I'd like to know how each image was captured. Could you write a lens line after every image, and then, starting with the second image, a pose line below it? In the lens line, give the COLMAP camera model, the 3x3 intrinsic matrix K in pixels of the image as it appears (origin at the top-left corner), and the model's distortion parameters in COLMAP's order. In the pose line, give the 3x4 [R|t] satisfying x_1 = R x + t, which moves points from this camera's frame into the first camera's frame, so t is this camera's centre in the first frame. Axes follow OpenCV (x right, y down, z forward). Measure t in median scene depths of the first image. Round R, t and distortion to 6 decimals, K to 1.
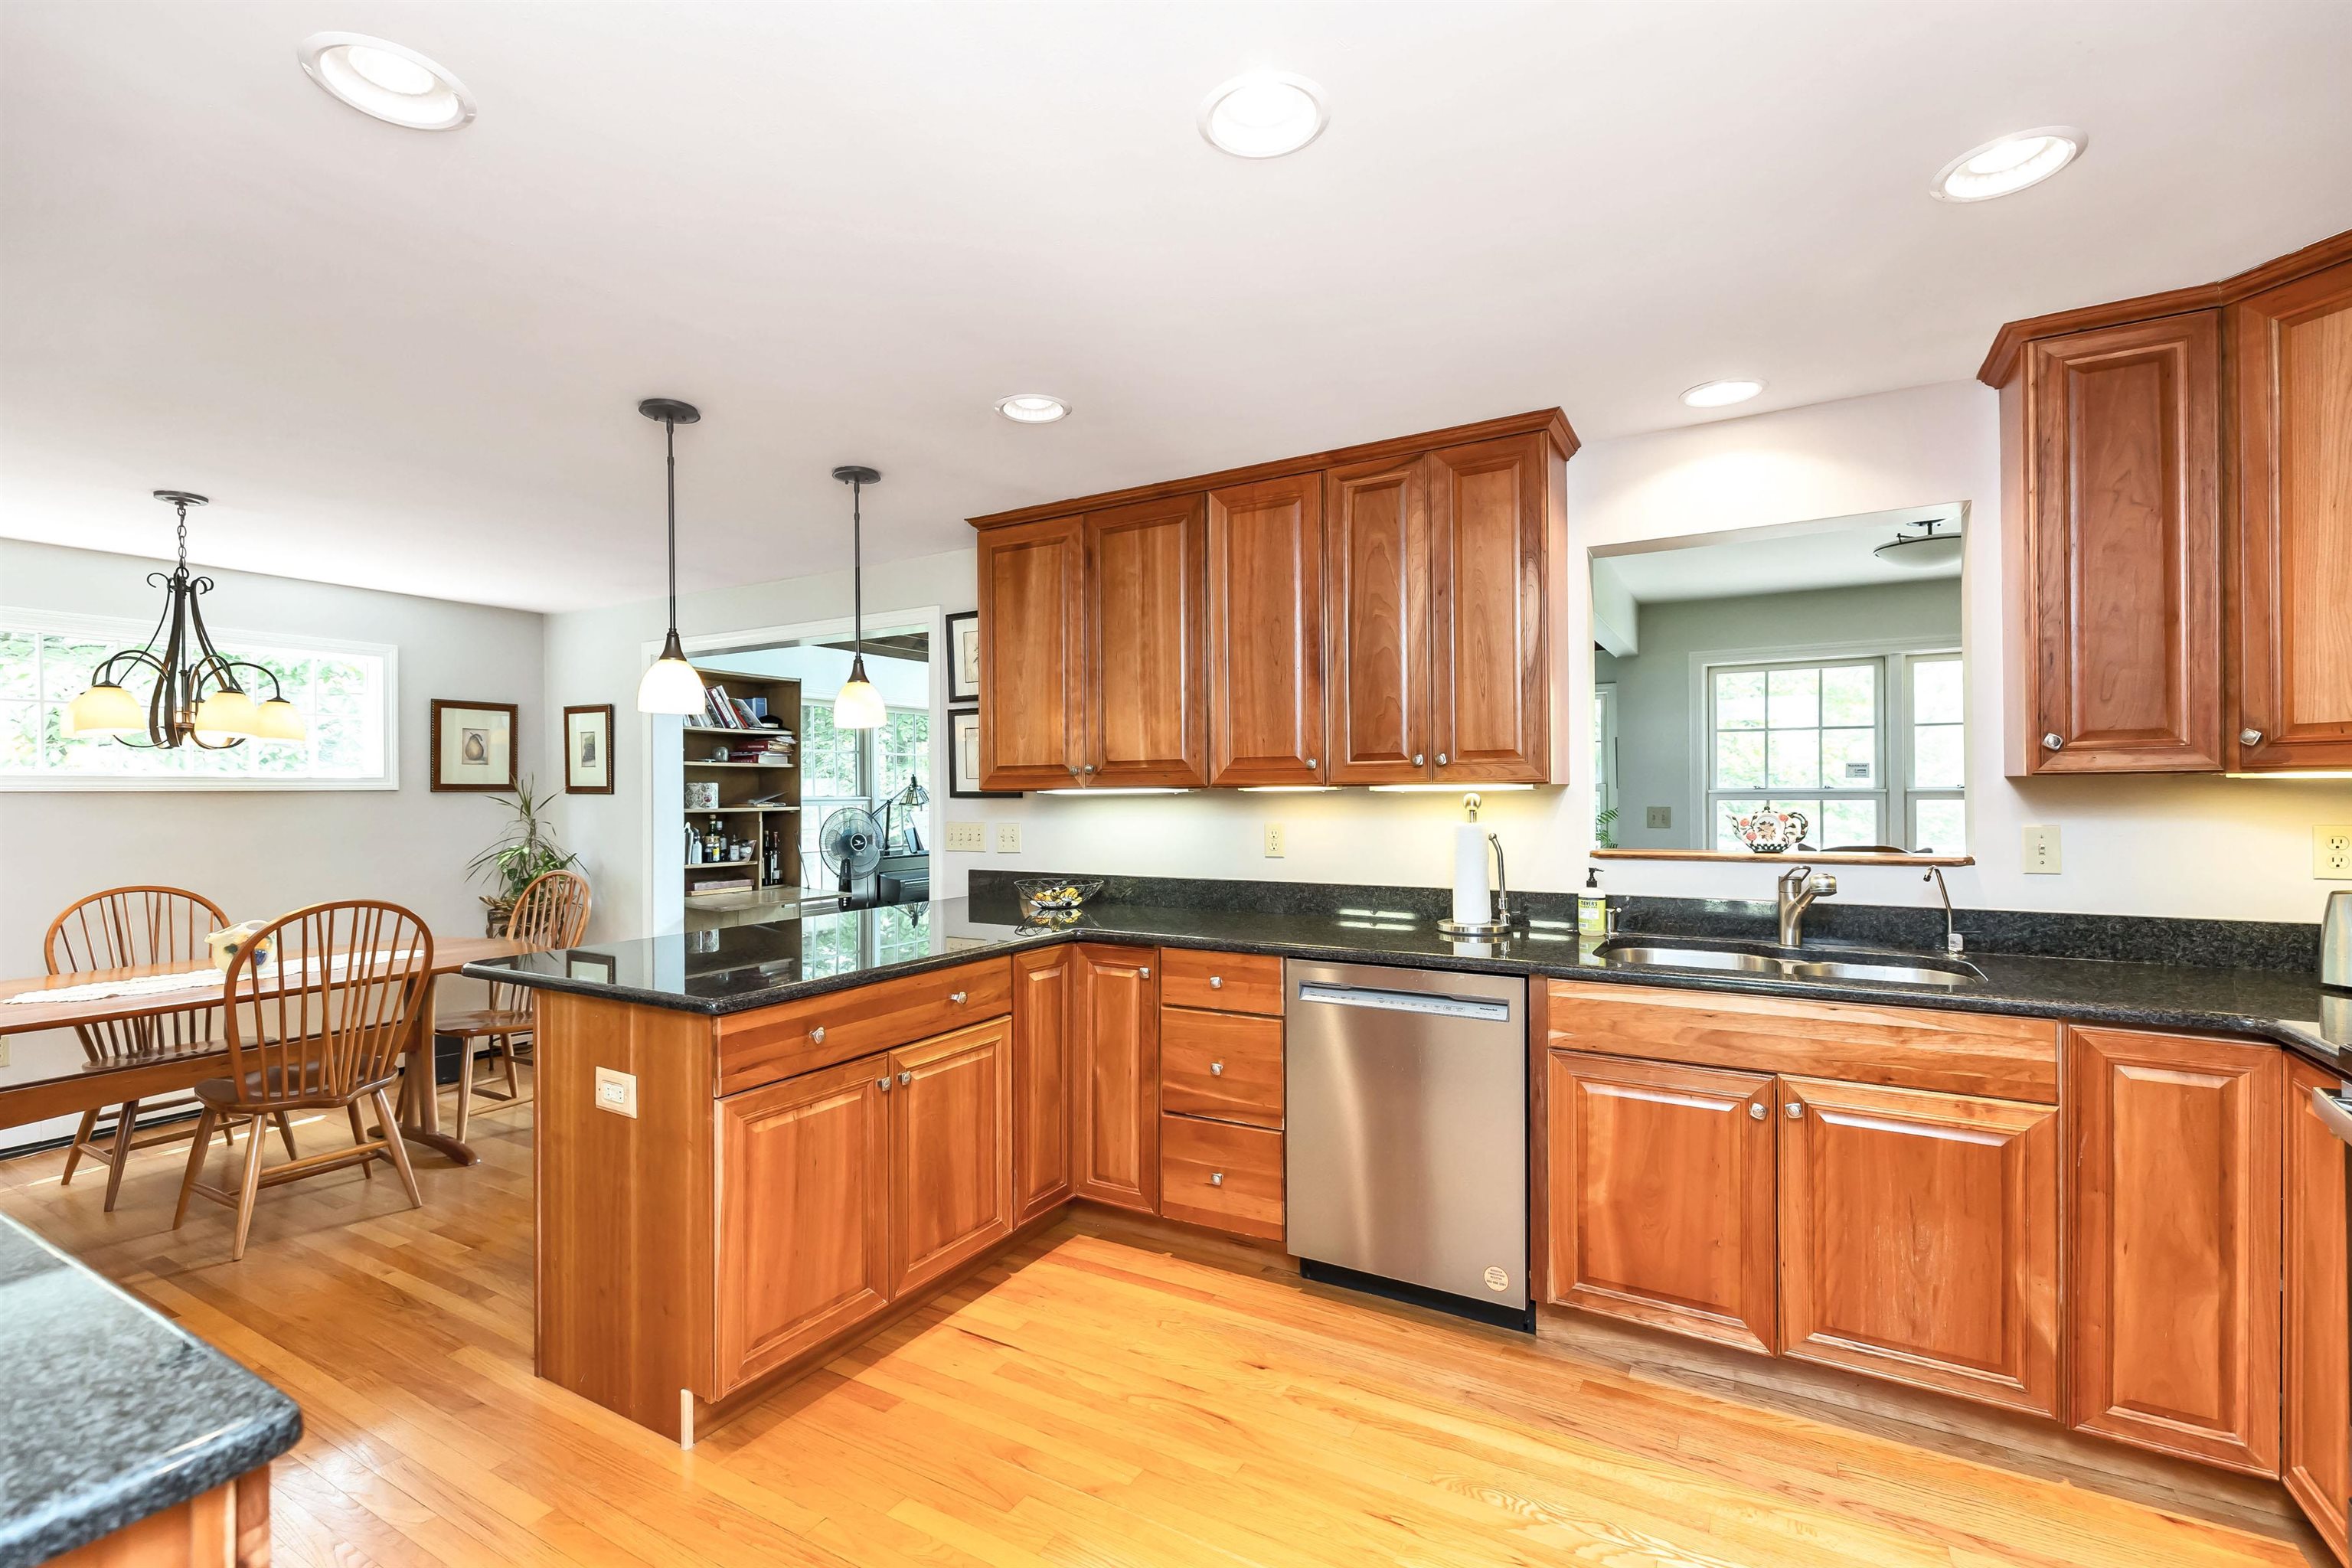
lens RADIAL K [[1047.4, 0, 1176.0], [0, 1047.4, 784.0], [0, 0, 1]] dist [0.000599, -0.000031]
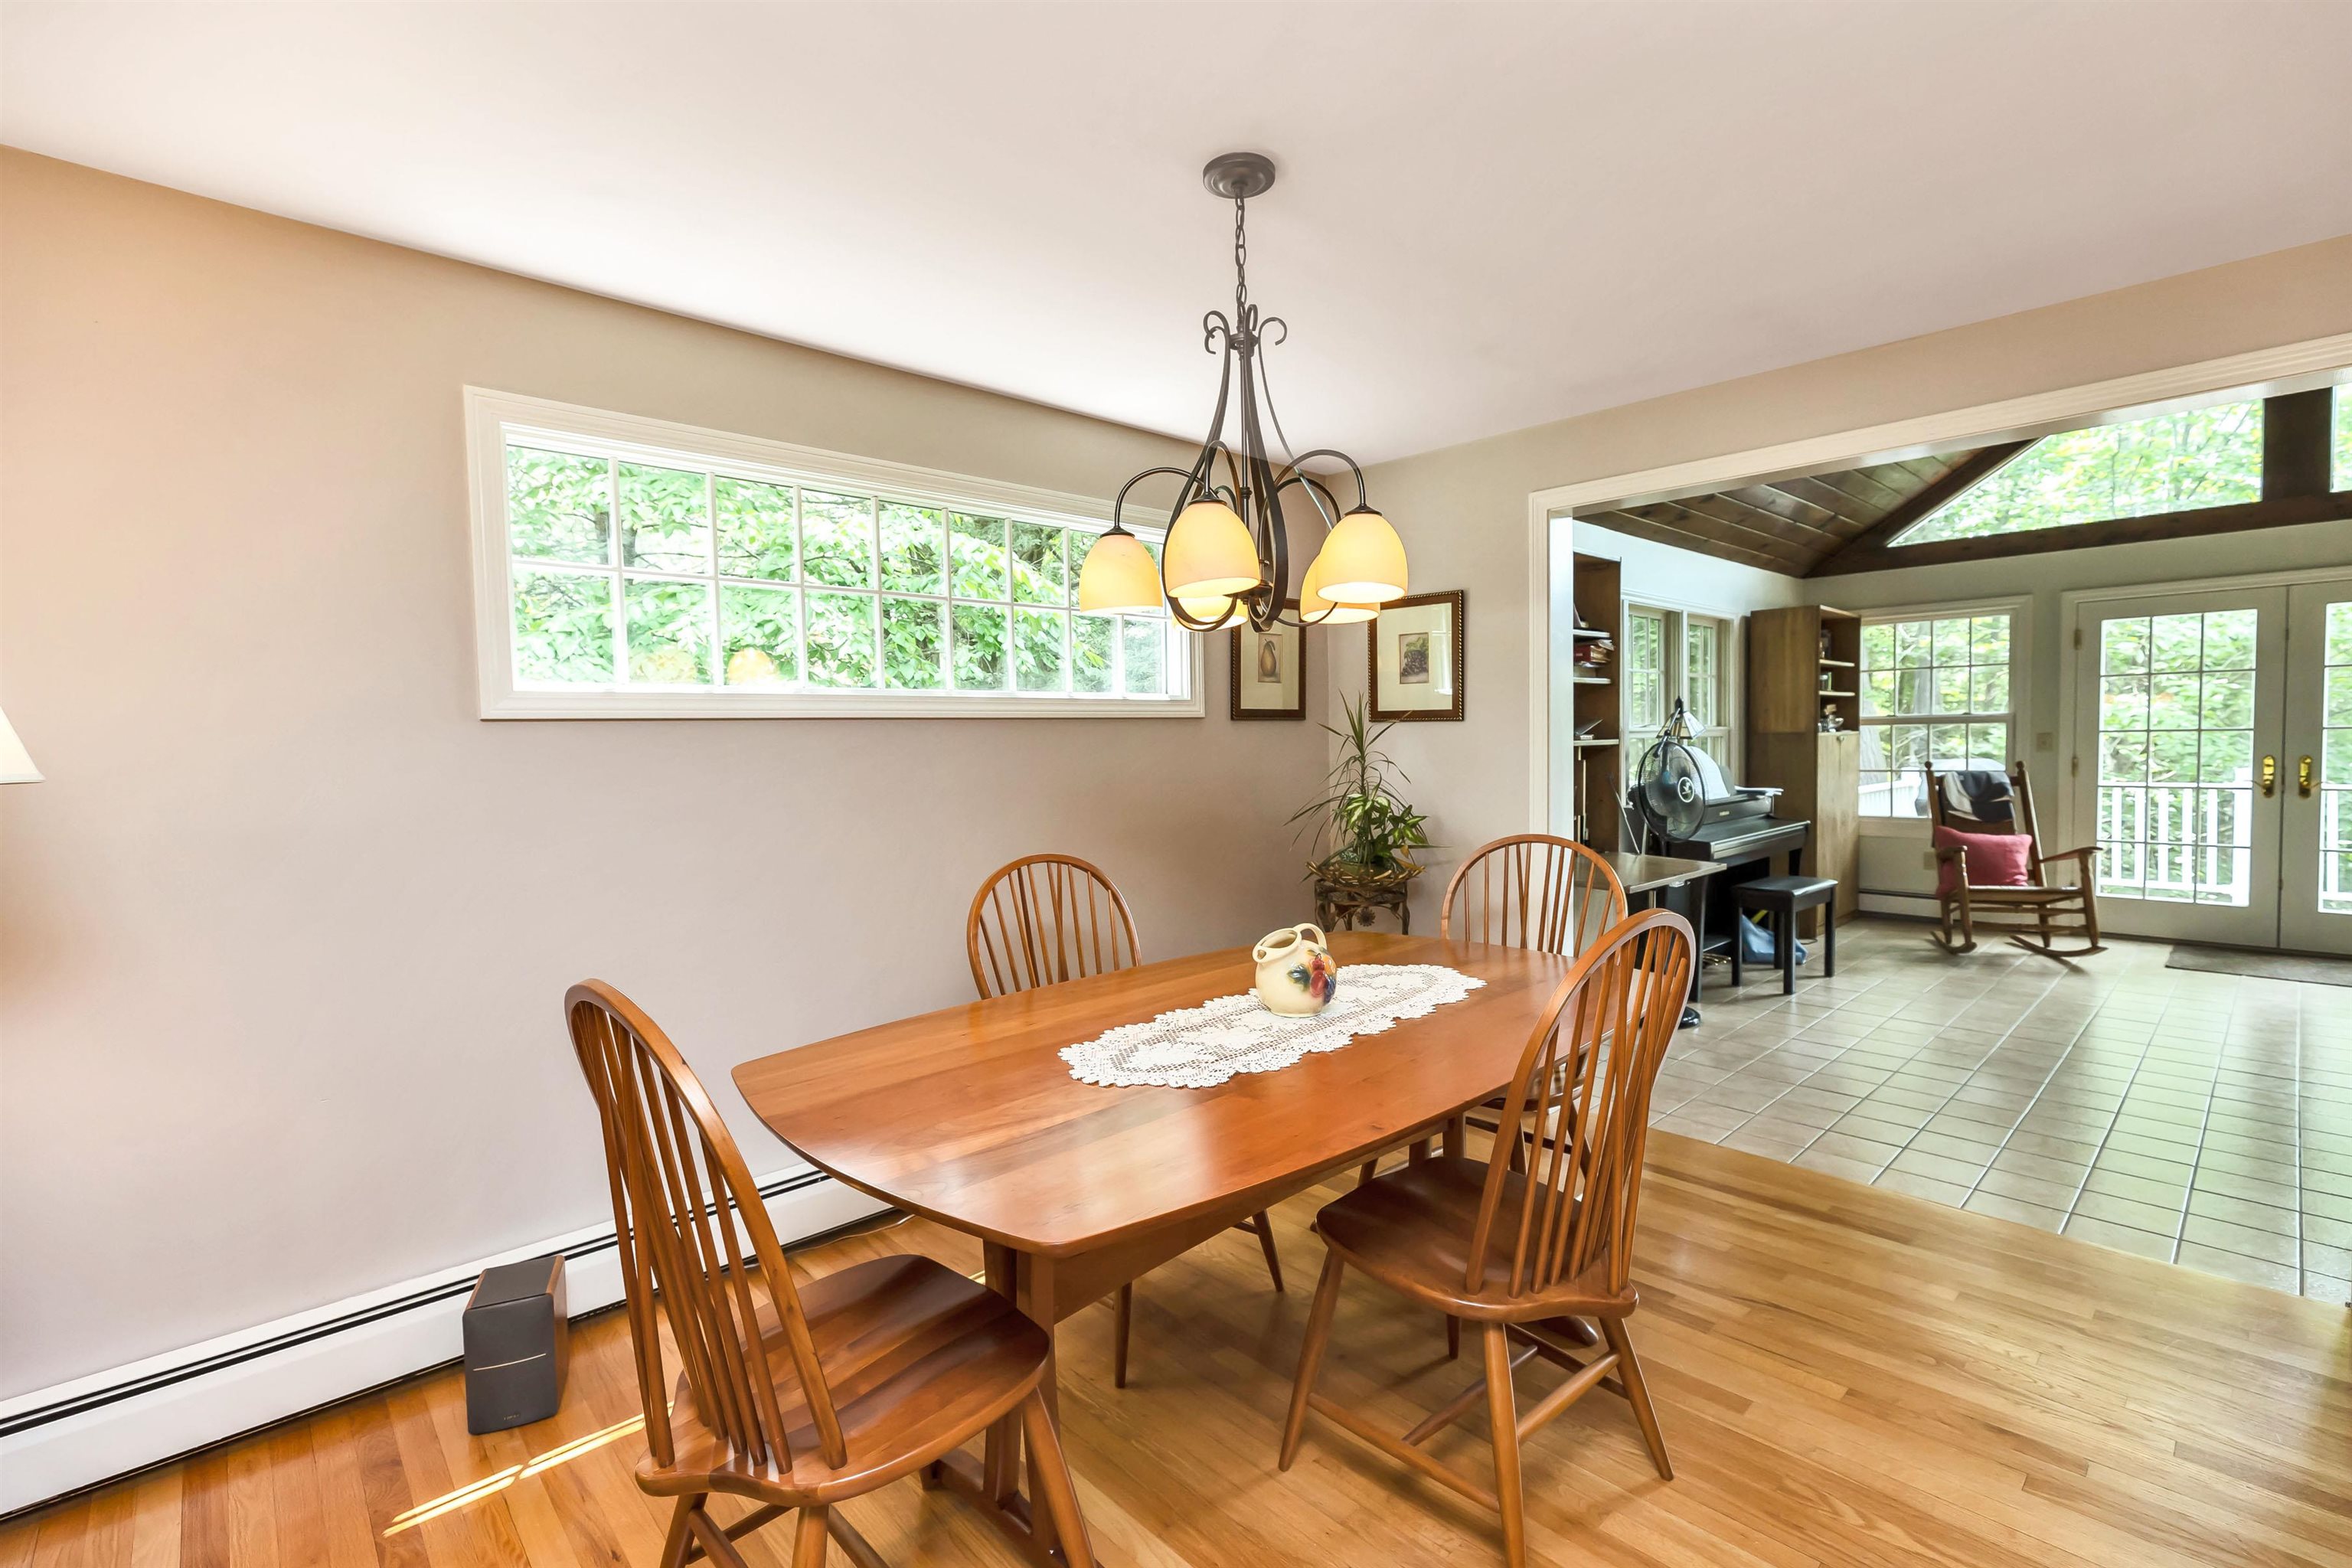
lens RADIAL K [[1053.0, 0, 1176.0], [0, 1053.0, 784.0], [0, 0, 1]] dist [-0.002912, -0.000215]
pose [[0.951572, 0.007696, -0.307329, -0.516375], [0.009665, 0.998444, 0.054929, 0.011497], [0.307274, -0.055239, 0.950017, 0.282756]]
